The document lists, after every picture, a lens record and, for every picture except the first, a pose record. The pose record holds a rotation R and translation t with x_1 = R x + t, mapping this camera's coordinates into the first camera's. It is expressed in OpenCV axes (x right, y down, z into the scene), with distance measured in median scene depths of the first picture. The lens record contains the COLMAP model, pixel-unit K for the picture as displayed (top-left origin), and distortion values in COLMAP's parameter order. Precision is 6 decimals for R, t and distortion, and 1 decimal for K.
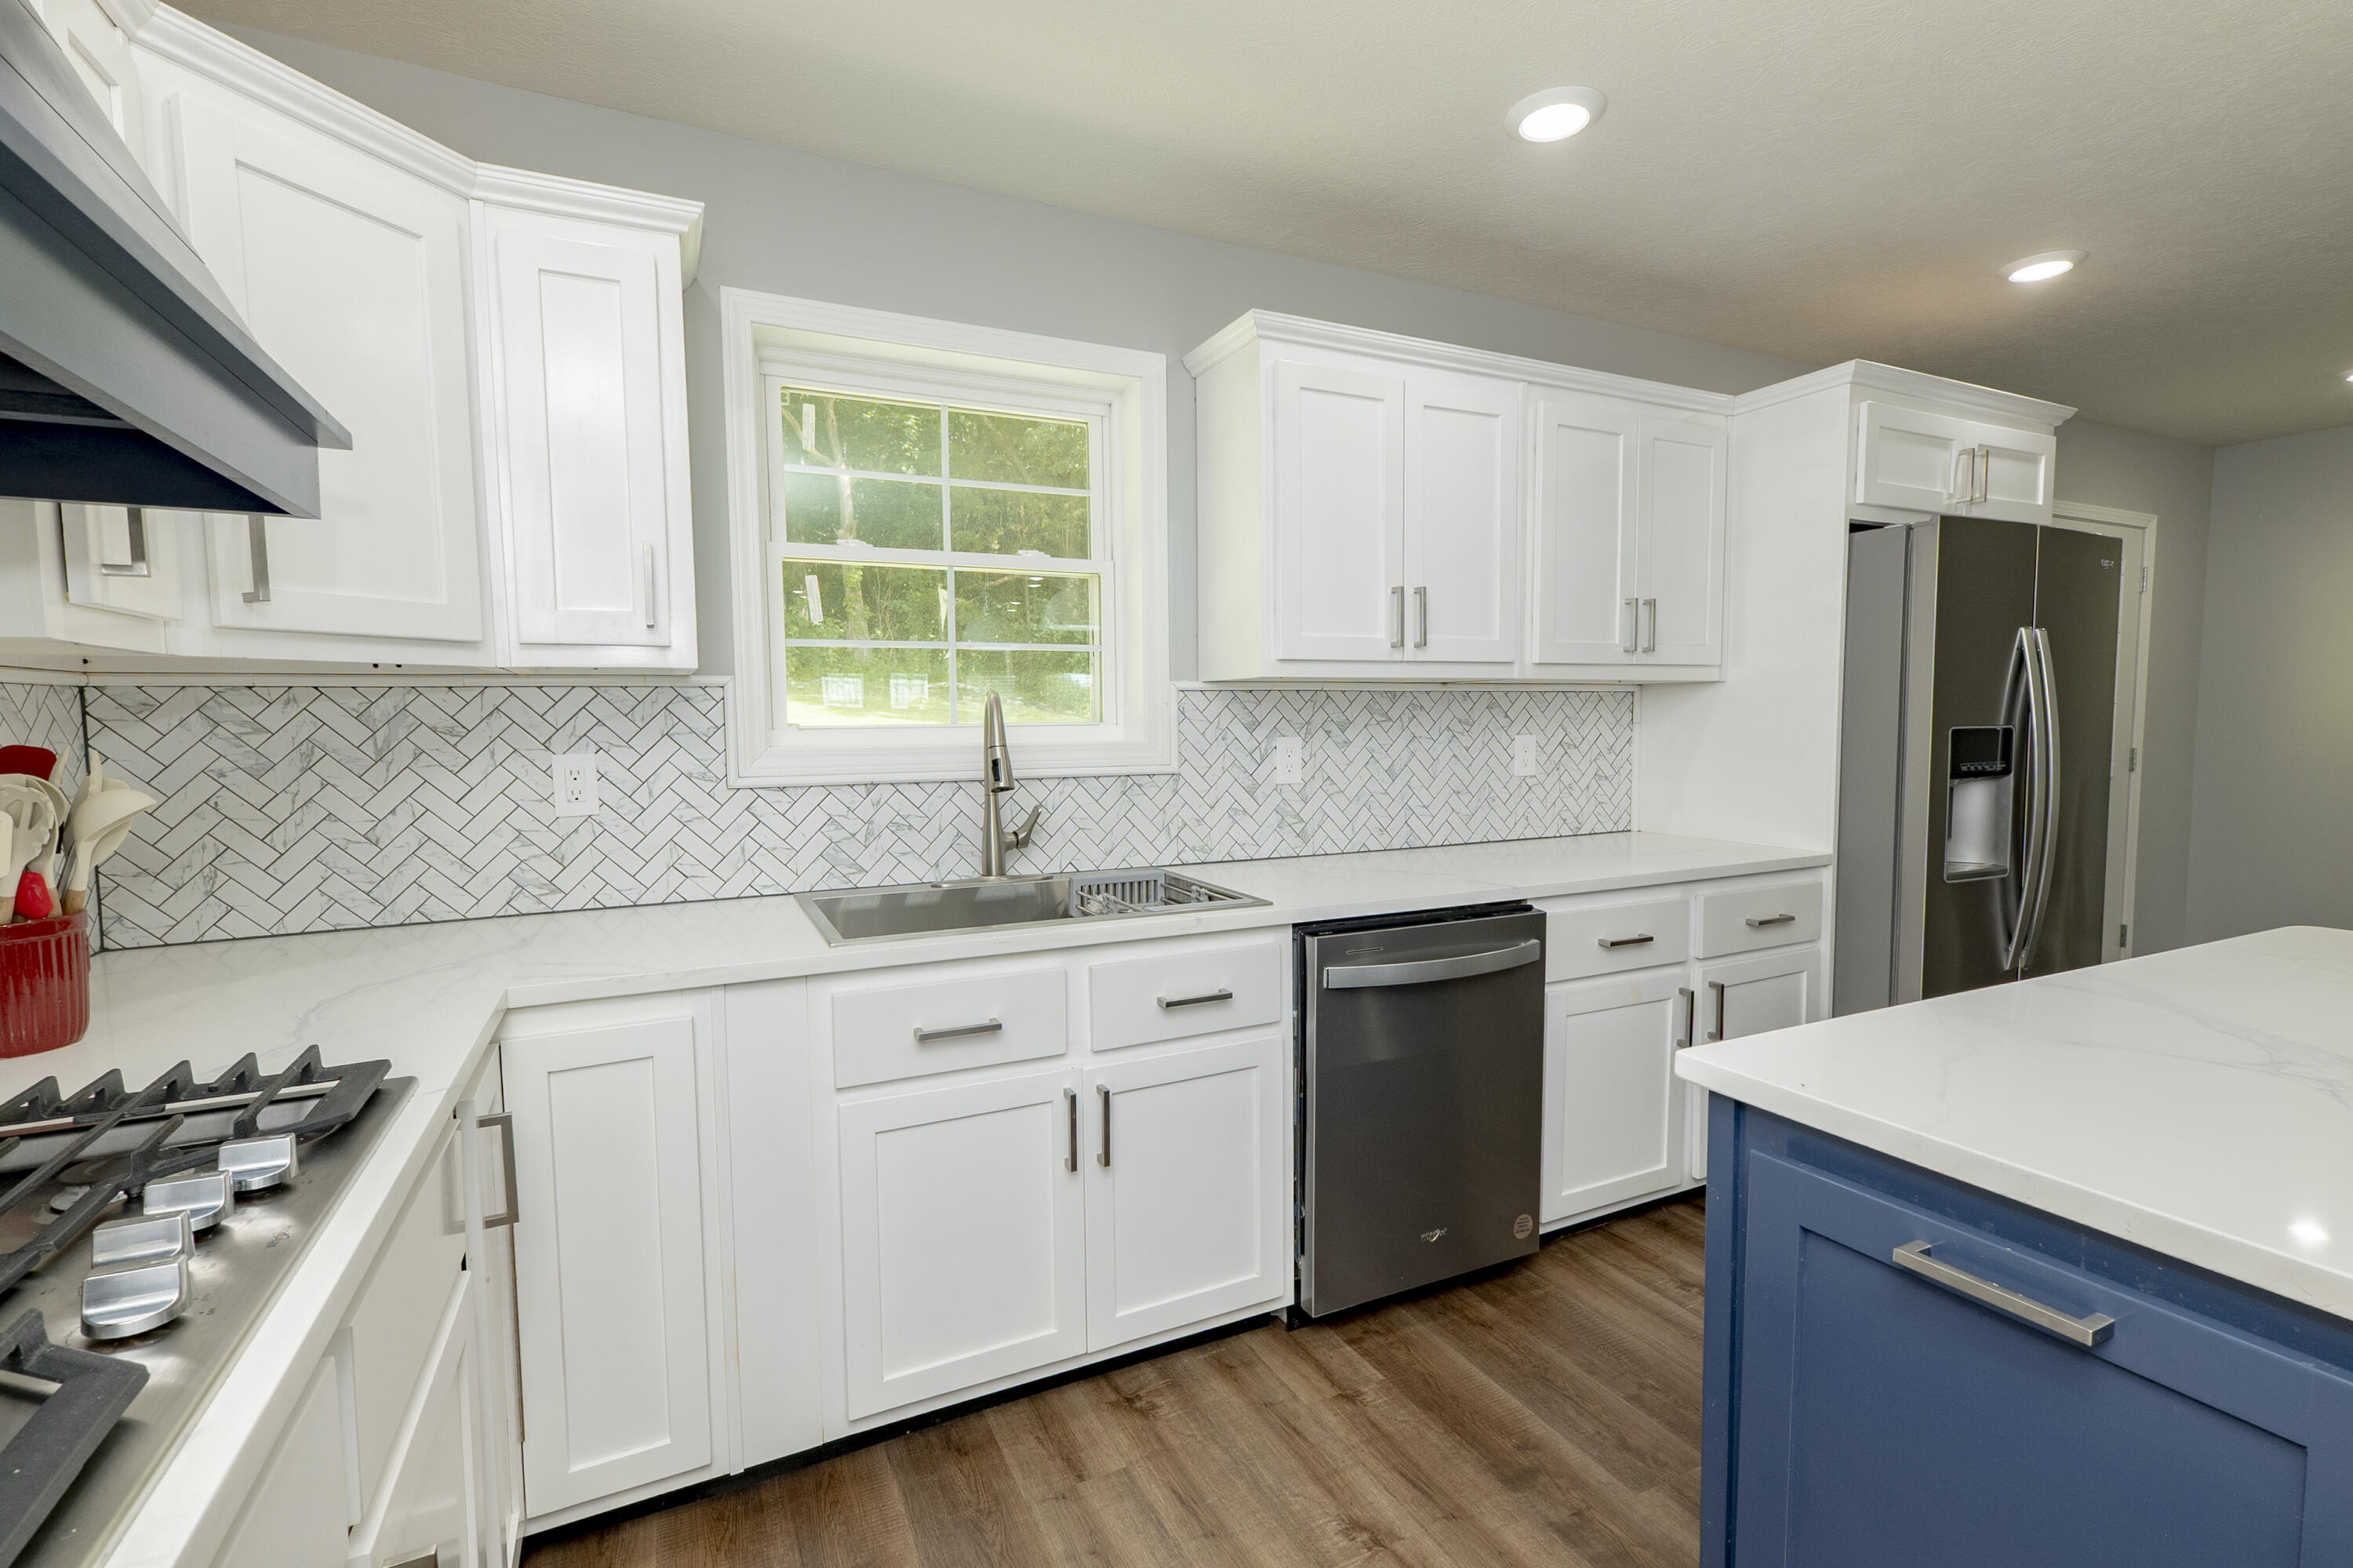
lens RADIAL K [[1039.3, 0, 1177.4], [0, 1039.3, 785.5], [0, 0, 1]] dist [0.002475, 0.001351]
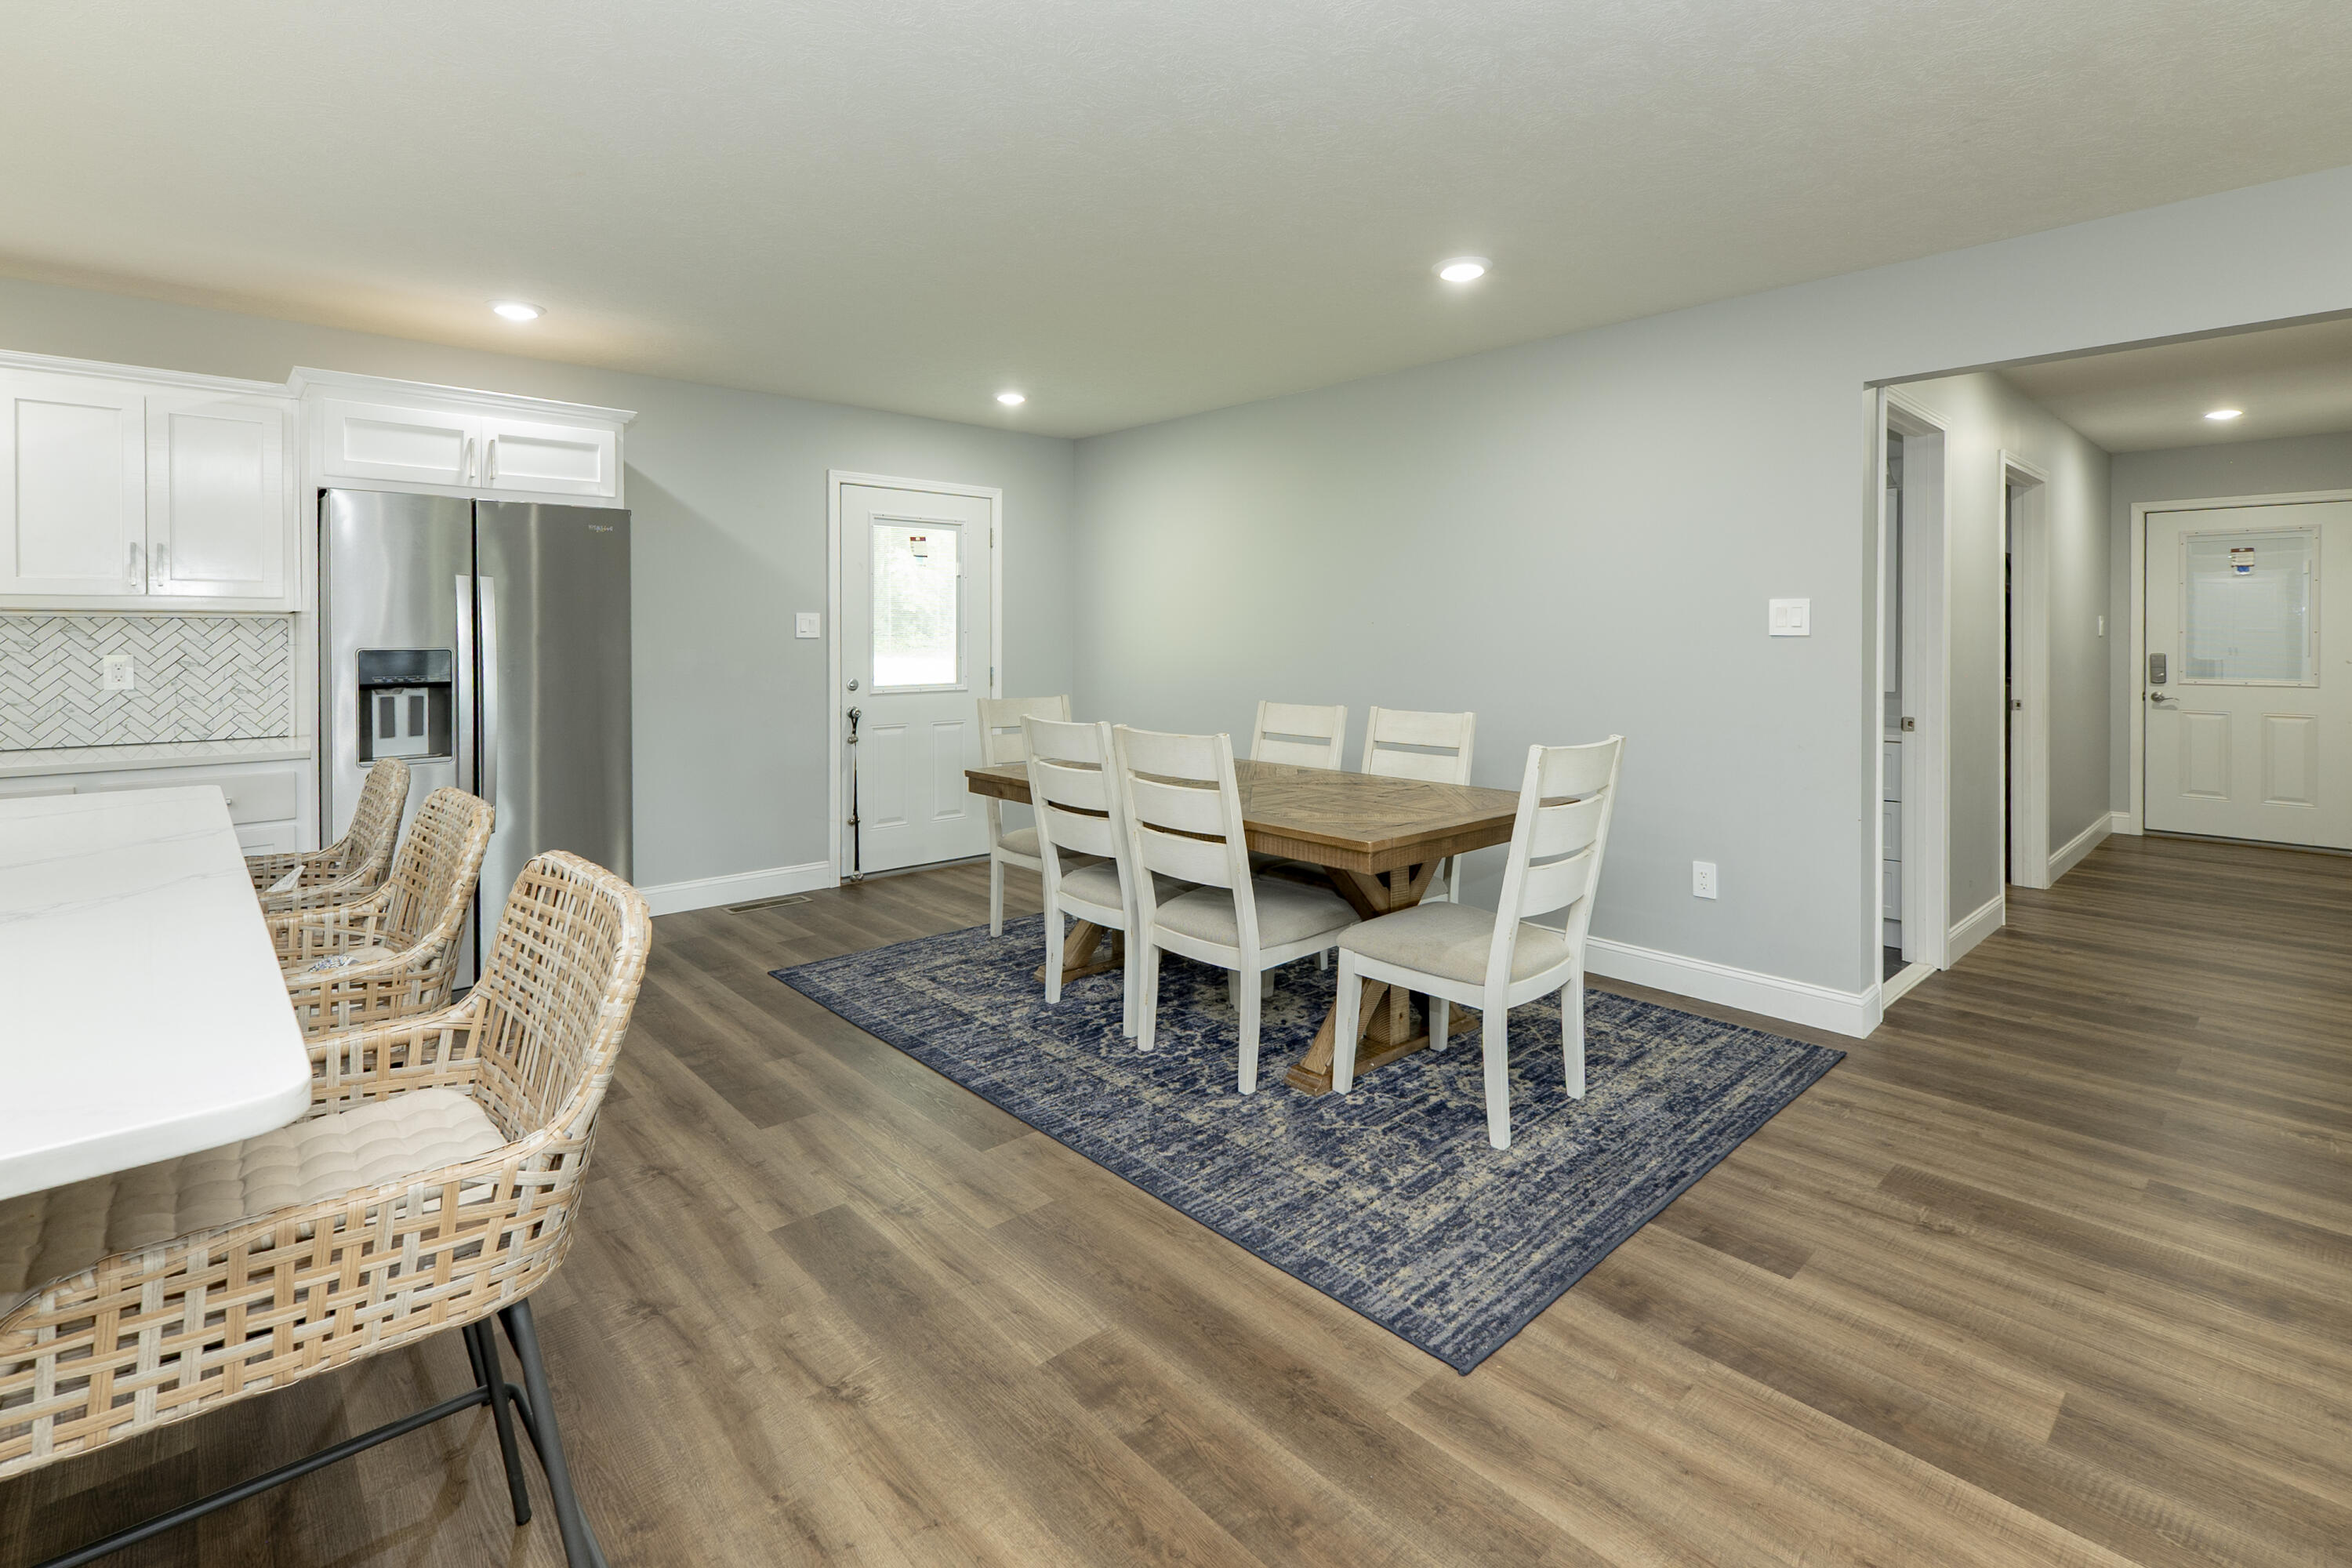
lens RADIAL K [[1038.9, 0, 1142.8], [0, 1038.9, 656.0], [0, 0, 1]] dist [0.002475, 0.001351]
pose [[0.972534, -0.002397, 0.232747, 1.136638], [0.016786, 0.998066, -0.059860, 0.040731], [-0.232153, 0.062123, 0.970693, -0.386594]]
